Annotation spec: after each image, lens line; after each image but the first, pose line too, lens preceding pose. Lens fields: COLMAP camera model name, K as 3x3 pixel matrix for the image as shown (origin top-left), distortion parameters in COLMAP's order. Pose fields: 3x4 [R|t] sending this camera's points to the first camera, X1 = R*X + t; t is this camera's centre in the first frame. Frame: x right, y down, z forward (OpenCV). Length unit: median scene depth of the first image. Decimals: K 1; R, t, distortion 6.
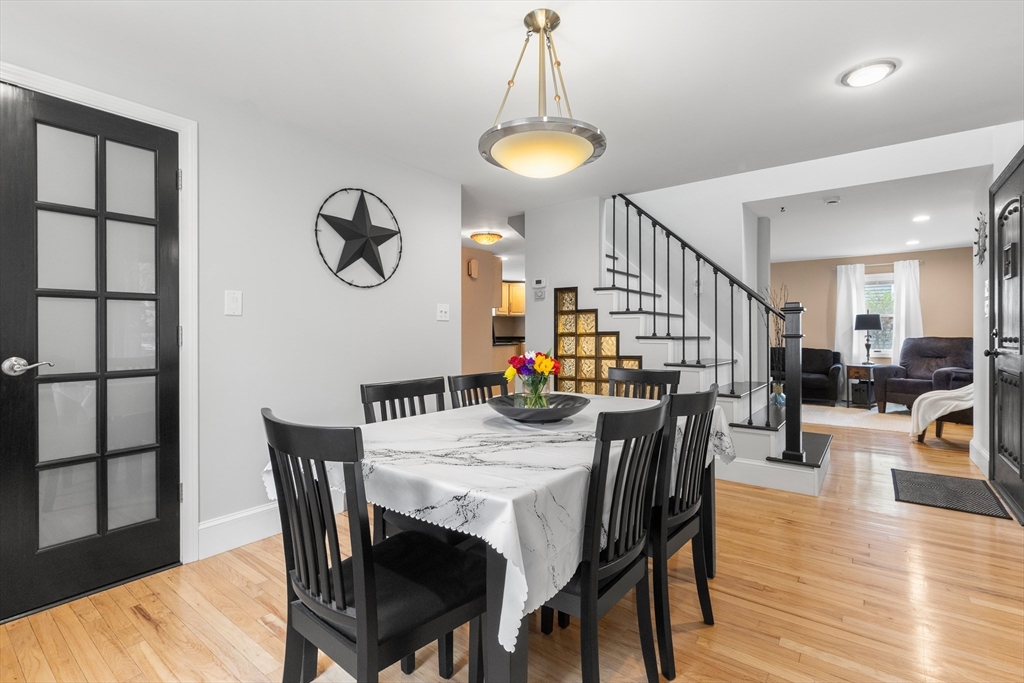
lens RADIAL K [[477.1, 0, 511.1], [0, 477.1, 335.2], [0, 0, 1]] dist [-0.000845, 0.000239]
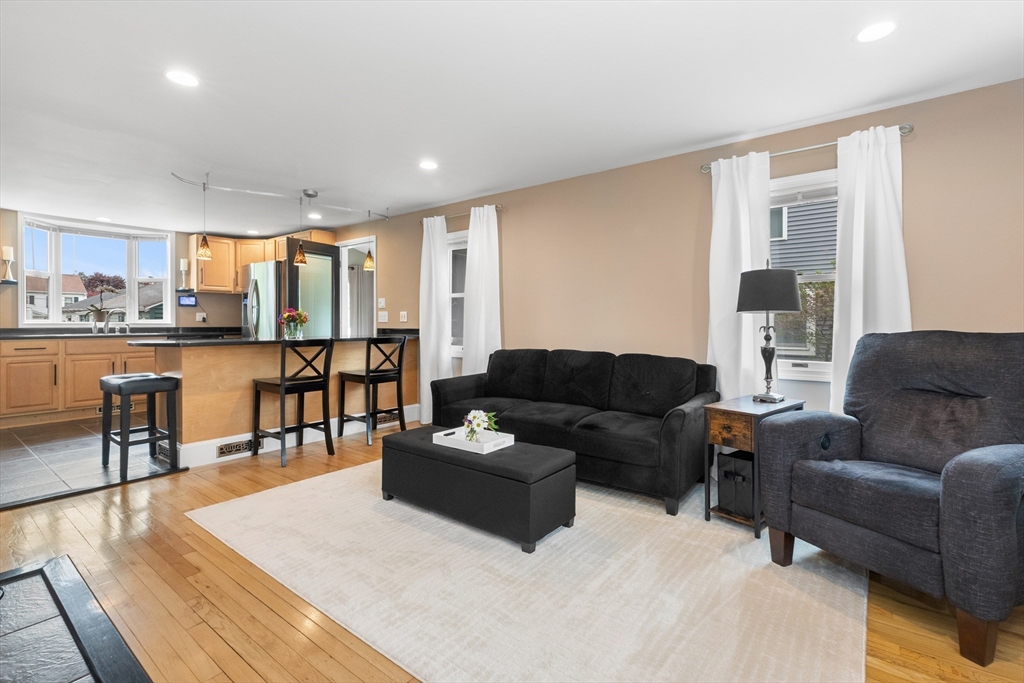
lens RADIAL K [[463.2, 0, 517.3], [0, 463.2, 326.9], [0, 0, 1]] dist [0.003177, 0.000623]
pose [[0.999990, 0.001066, 0.004299, 0.654106], [-0.001089, 0.999985, 0.005348, -0.000611], [-0.004293, -0.005353, 0.999976, 0.751772]]
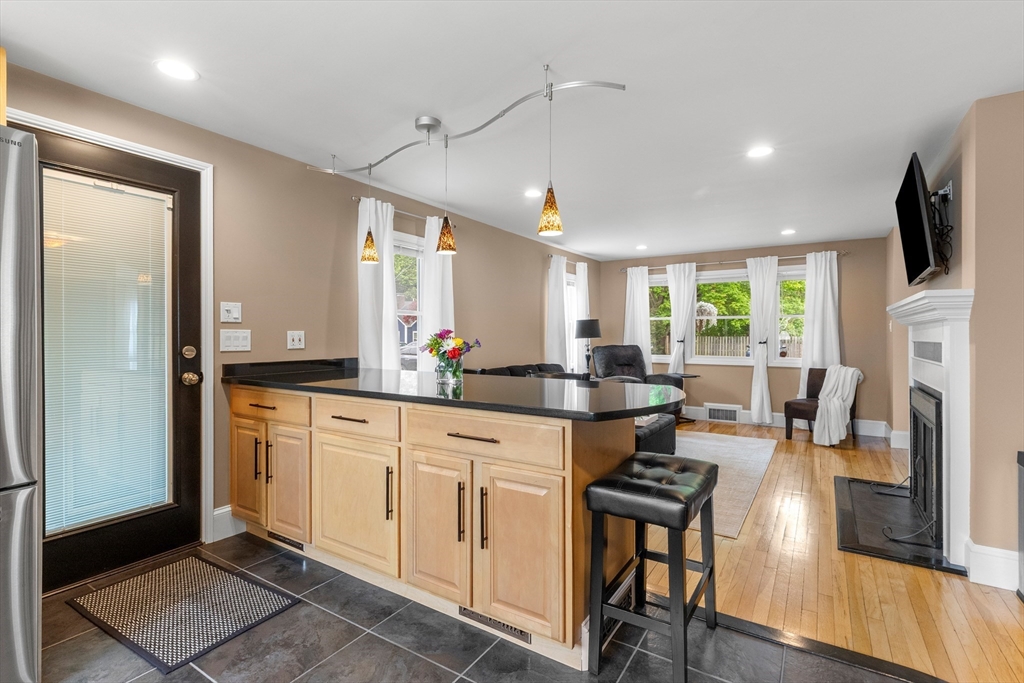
lens RADIAL K [[477.1, 0, 511.1], [0, 477.1, 335.2], [0, 0, 1]] dist [-0.000845, 0.000239]
pose [[-0.085465, 0.000147, 0.996341, -0.108412], [0.002735, 0.999996, 0.000088, -0.019885], [-0.996337, 0.002733, -0.085465, 1.455009]]
